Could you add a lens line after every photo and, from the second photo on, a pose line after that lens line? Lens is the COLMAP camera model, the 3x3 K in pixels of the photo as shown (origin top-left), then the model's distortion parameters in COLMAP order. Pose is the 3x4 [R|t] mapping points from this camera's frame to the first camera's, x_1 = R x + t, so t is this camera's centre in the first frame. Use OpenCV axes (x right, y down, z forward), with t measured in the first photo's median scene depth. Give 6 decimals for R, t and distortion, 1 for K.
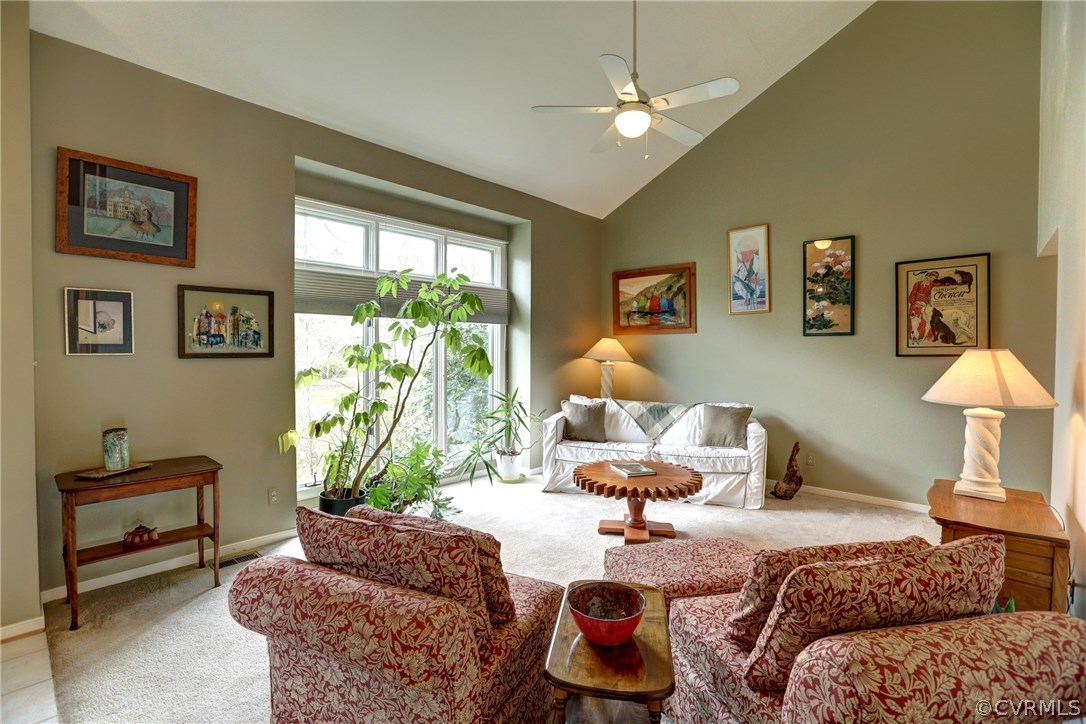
lens RADIAL K [[495.7, 0, 542.9], [0, 495.7, 364.0], [0, 0, 1]] dist [-0.028807, 0.000691]
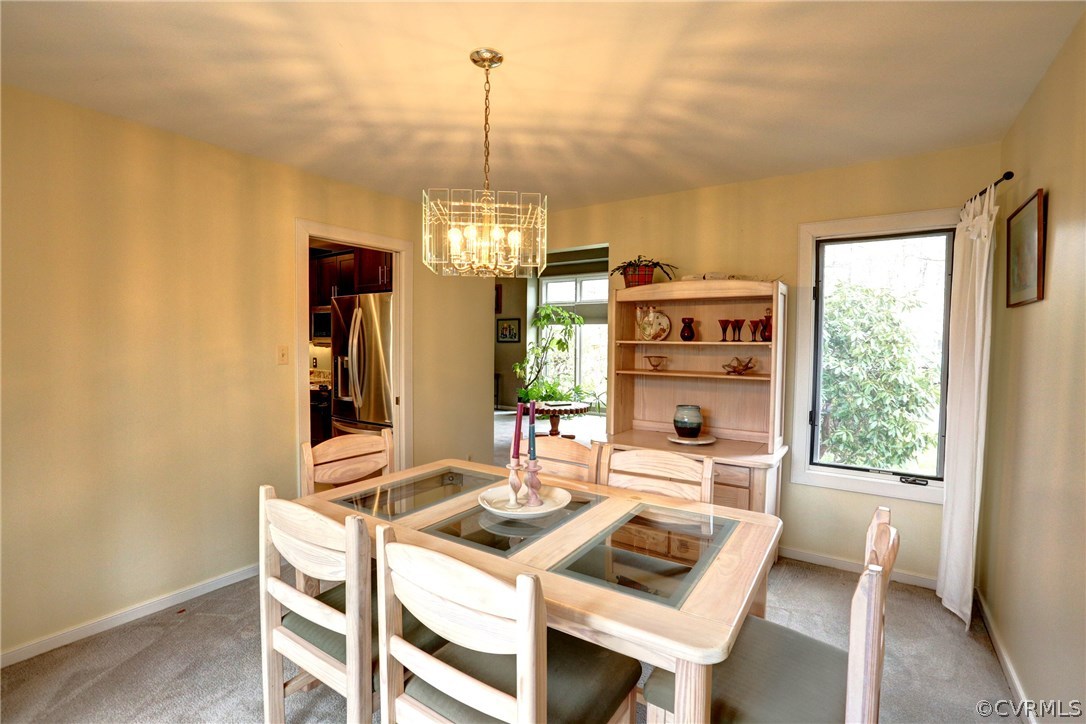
lens RADIAL K [[495.7, 0, 542.8], [0, 495.7, 360.9], [0, 0, 1]] dist [-0.028807, 0.000691]
pose [[0.150744, 0.036513, -0.987898, 2.423215], [-0.034121, 0.998914, 0.031714, -0.004617], [0.987984, 0.028927, 0.151826, 0.789954]]
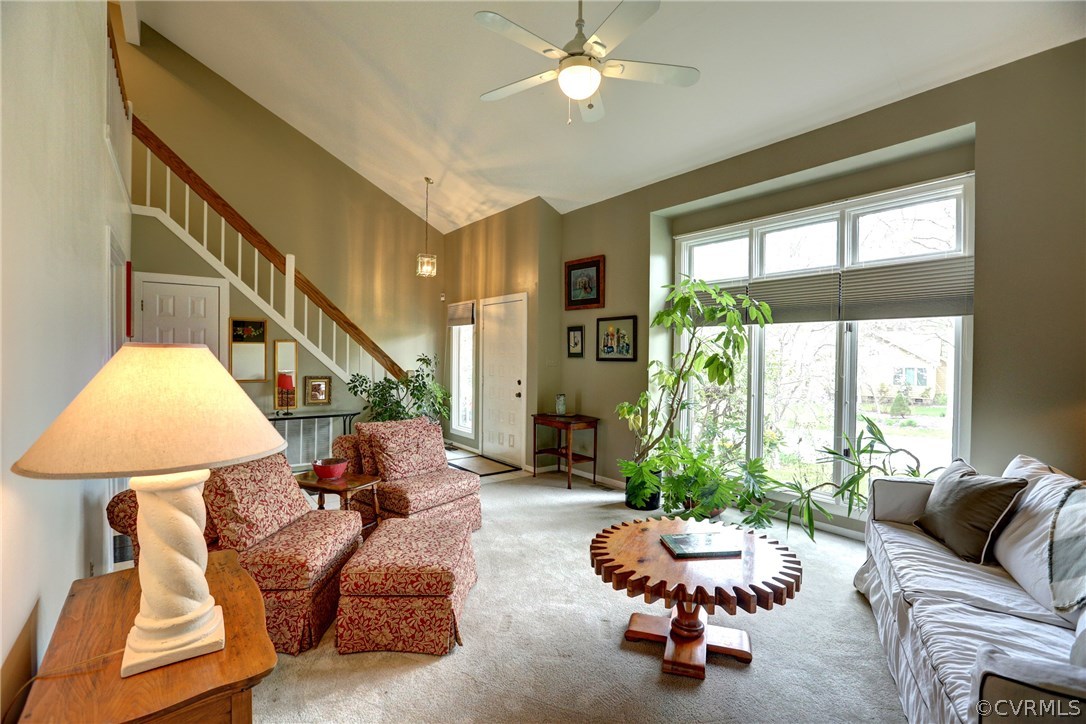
lens RADIAL K [[495.7, 0, 543.8], [0, 495.7, 362.2], [0, 0, 1]] dist [-0.028807, 0.000691]
pose [[-0.167045, 0.011364, -0.985884, 1.011865], [-0.036868, 0.999162, 0.017763, -0.030096], [0.985260, 0.039315, -0.166486, 1.082738]]
